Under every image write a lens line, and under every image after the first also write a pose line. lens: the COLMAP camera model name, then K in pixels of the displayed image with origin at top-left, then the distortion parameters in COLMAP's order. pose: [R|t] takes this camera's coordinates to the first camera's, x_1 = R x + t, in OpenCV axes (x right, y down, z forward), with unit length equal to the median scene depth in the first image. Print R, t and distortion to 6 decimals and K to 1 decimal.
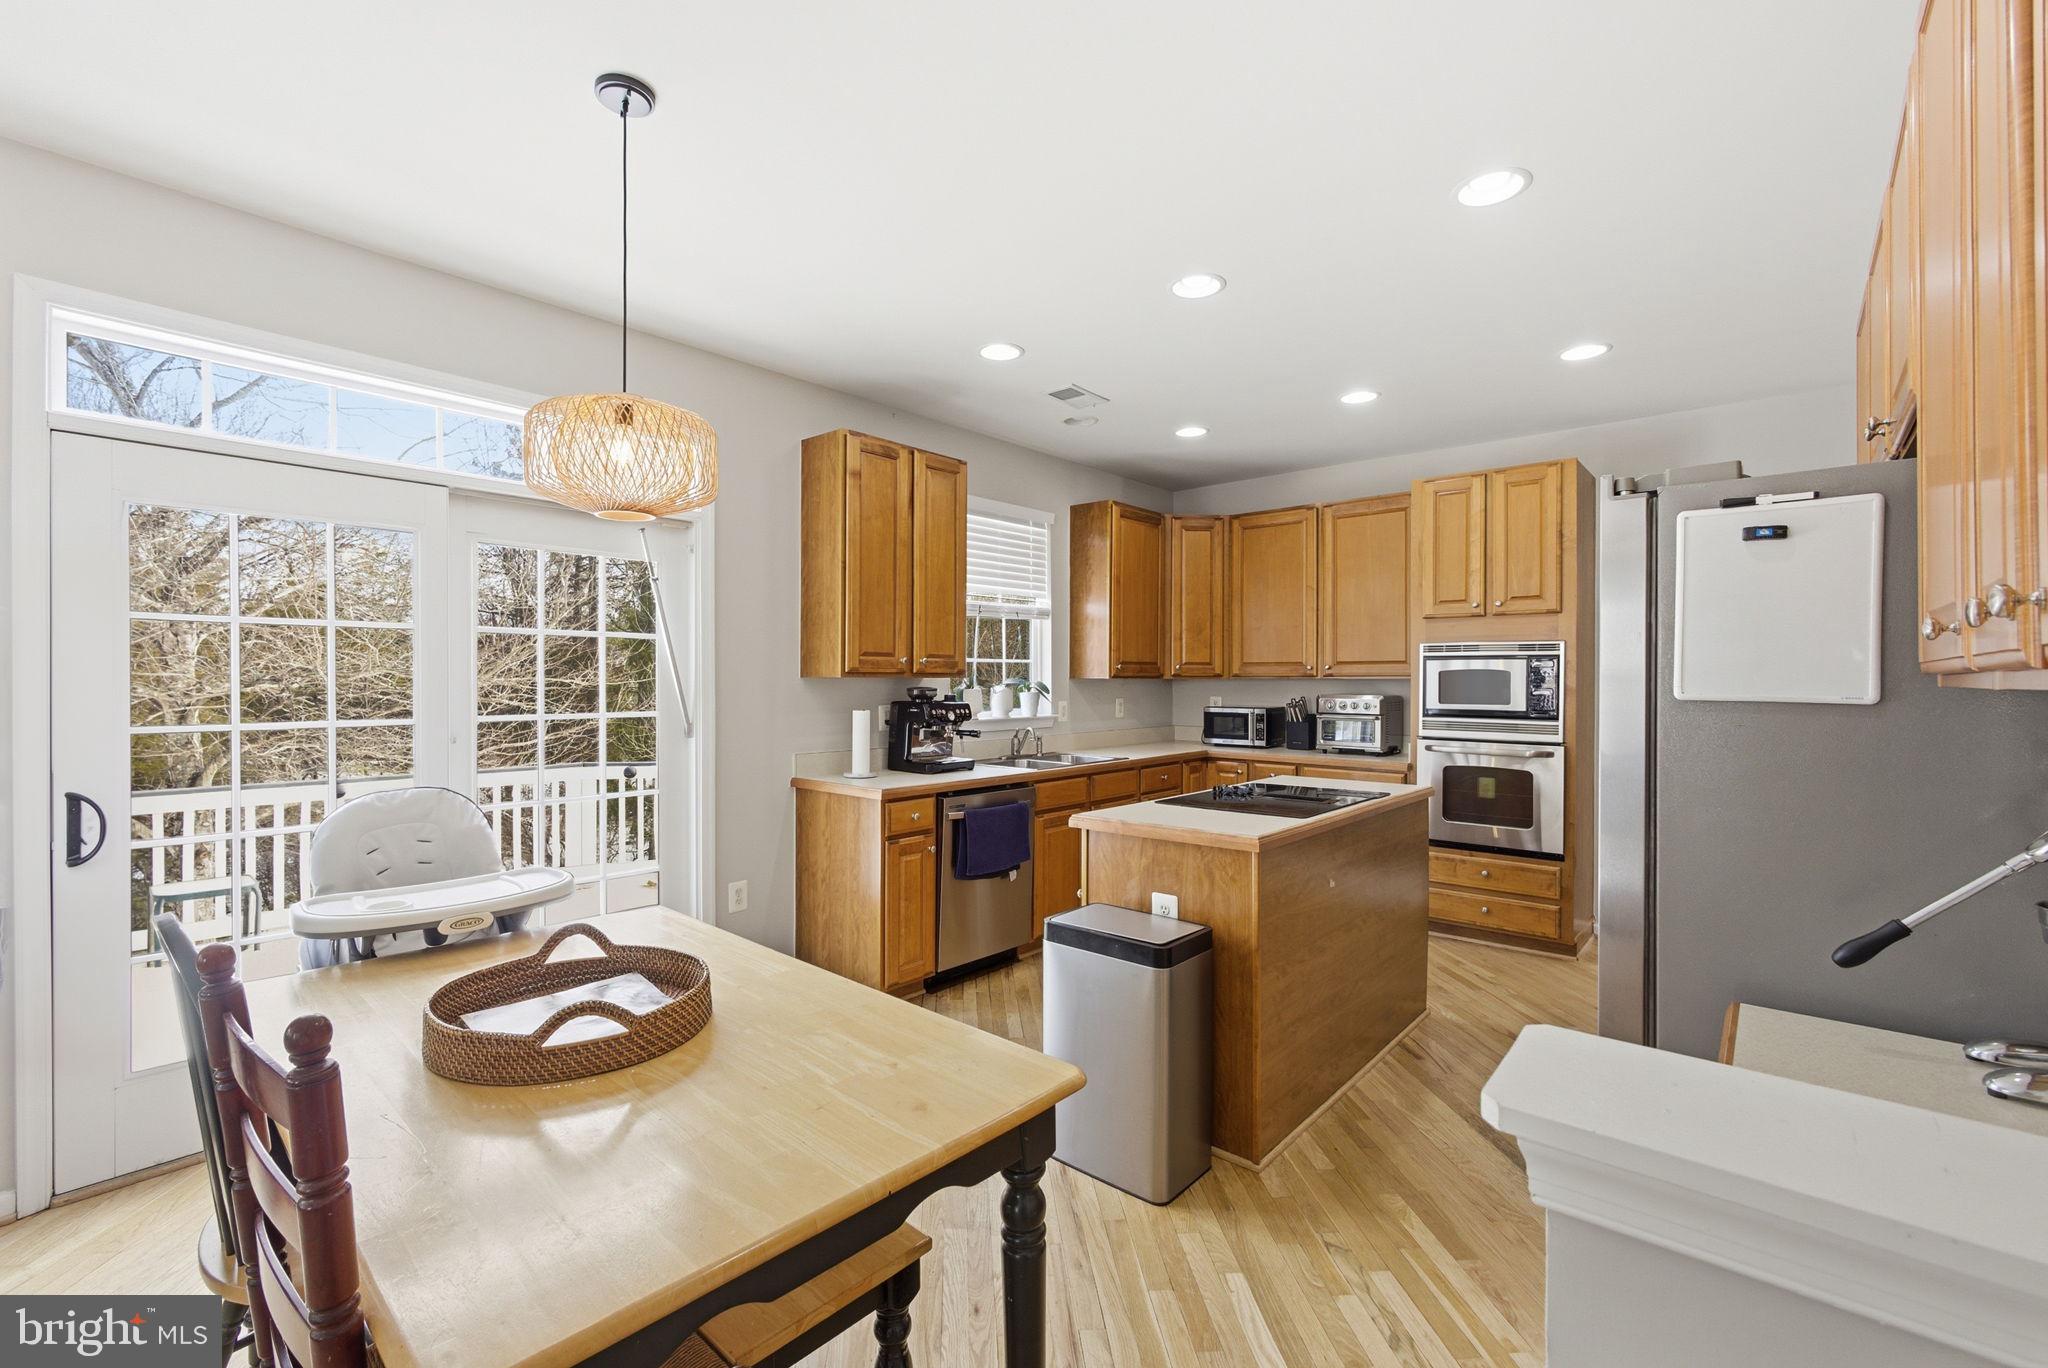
lens RADIAL K [[889.6, 0, 1022.4], [0, 889.6, 686.0], [0, 0, 1]] dist [-0.003890, 0.000238]
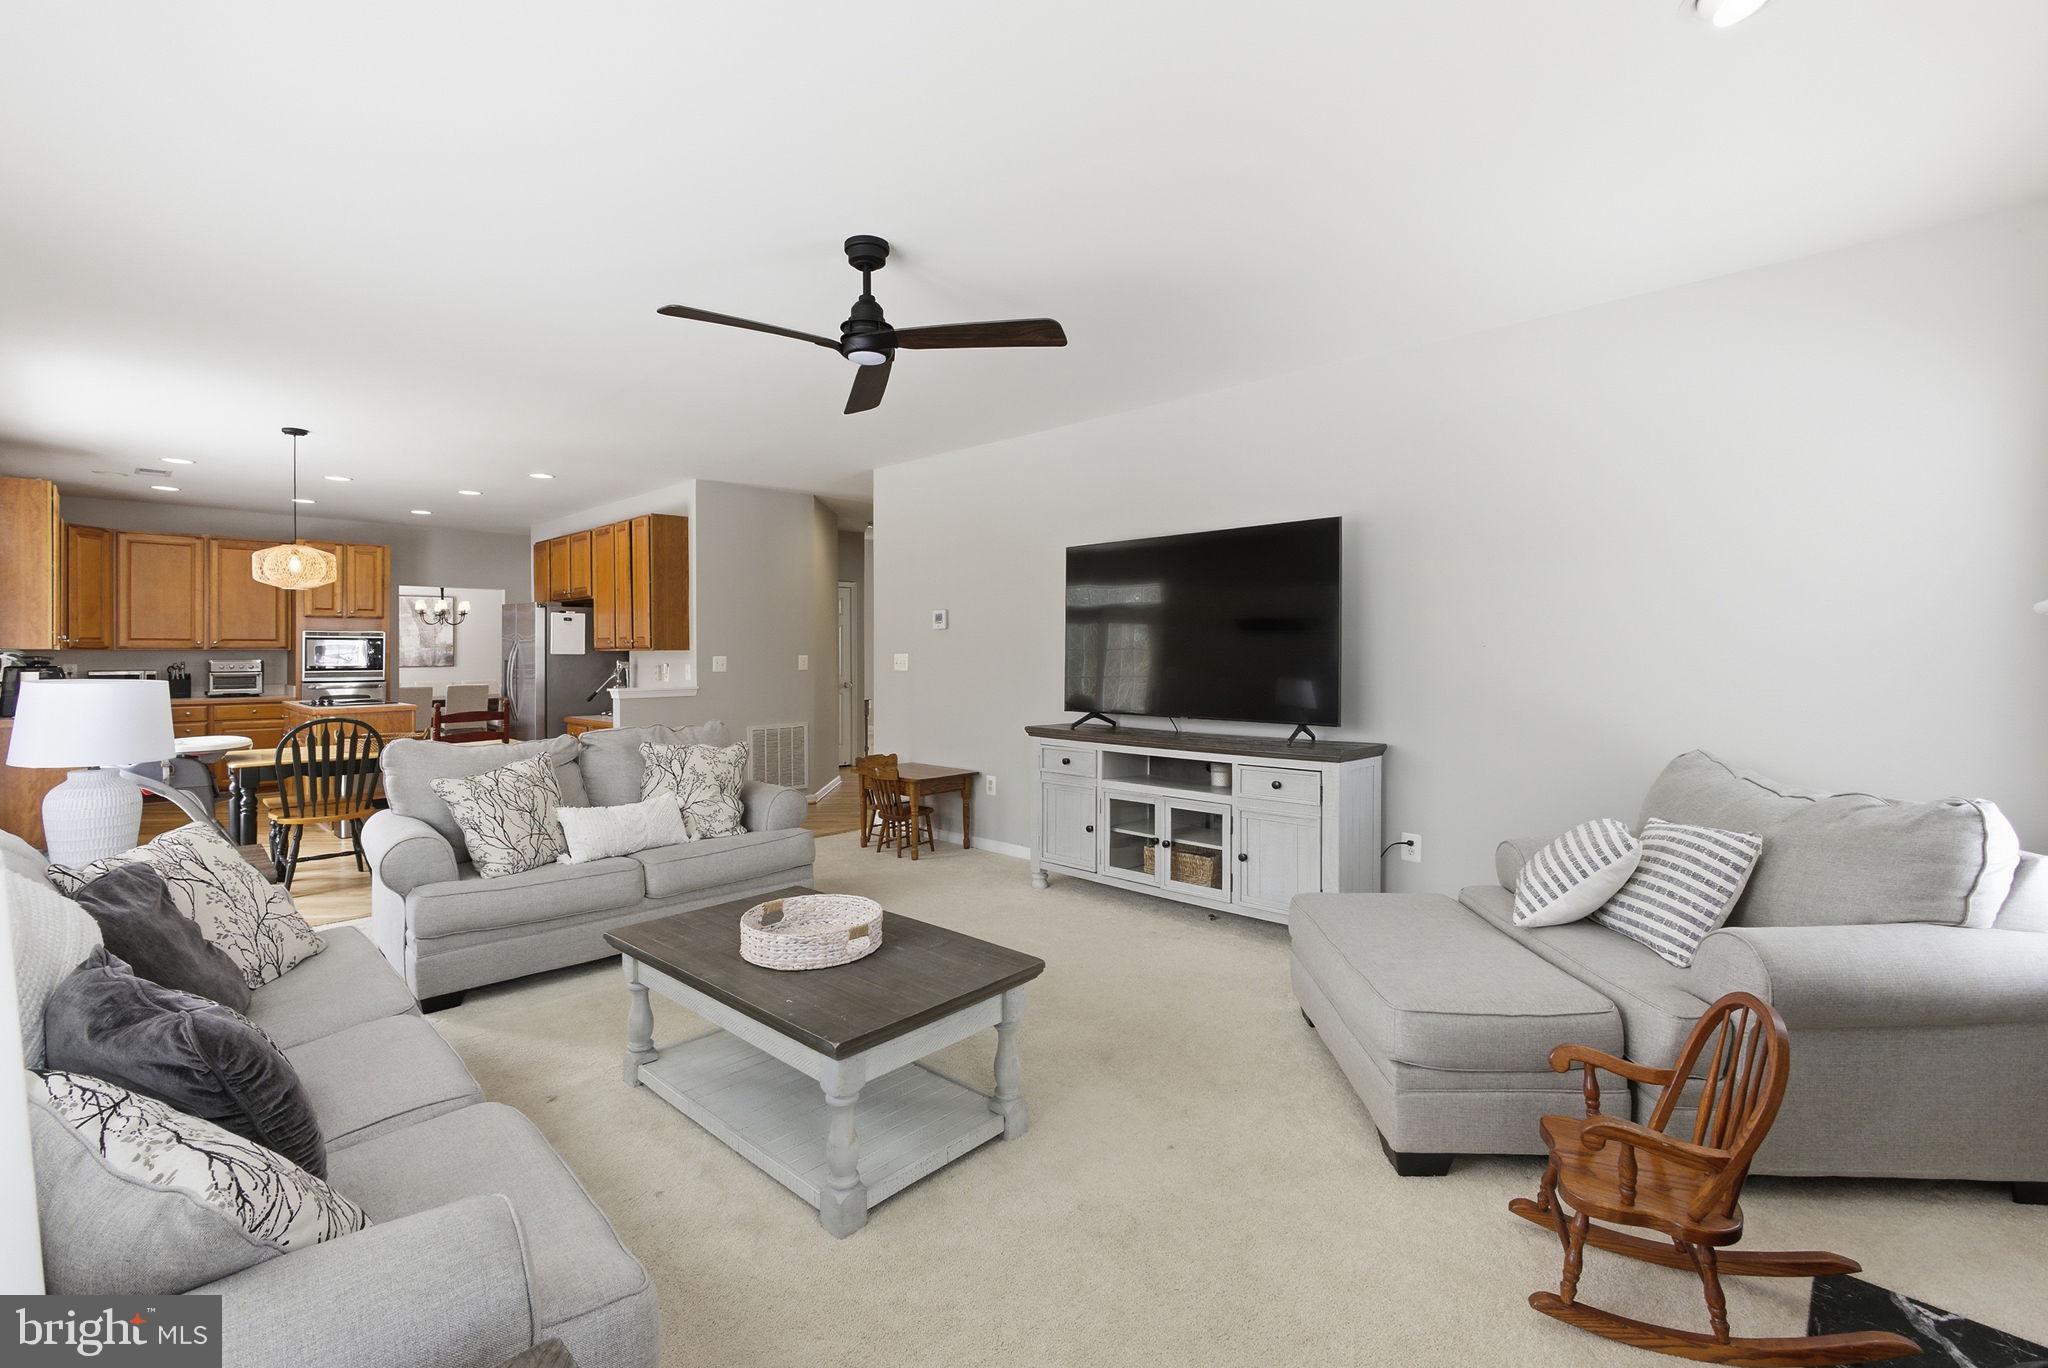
lens RADIAL K [[902.4, 0, 1027.7], [0, 902.4, 647.2], [0, 0, 1]] dist [-0.001064, -0.000099]
pose [[0.045175, 0.003839, 0.998972, -1.214153], [0.006616, 0.999970, -0.004142, 0.003210], [-0.998957, 0.006796, 0.045149, -0.509997]]
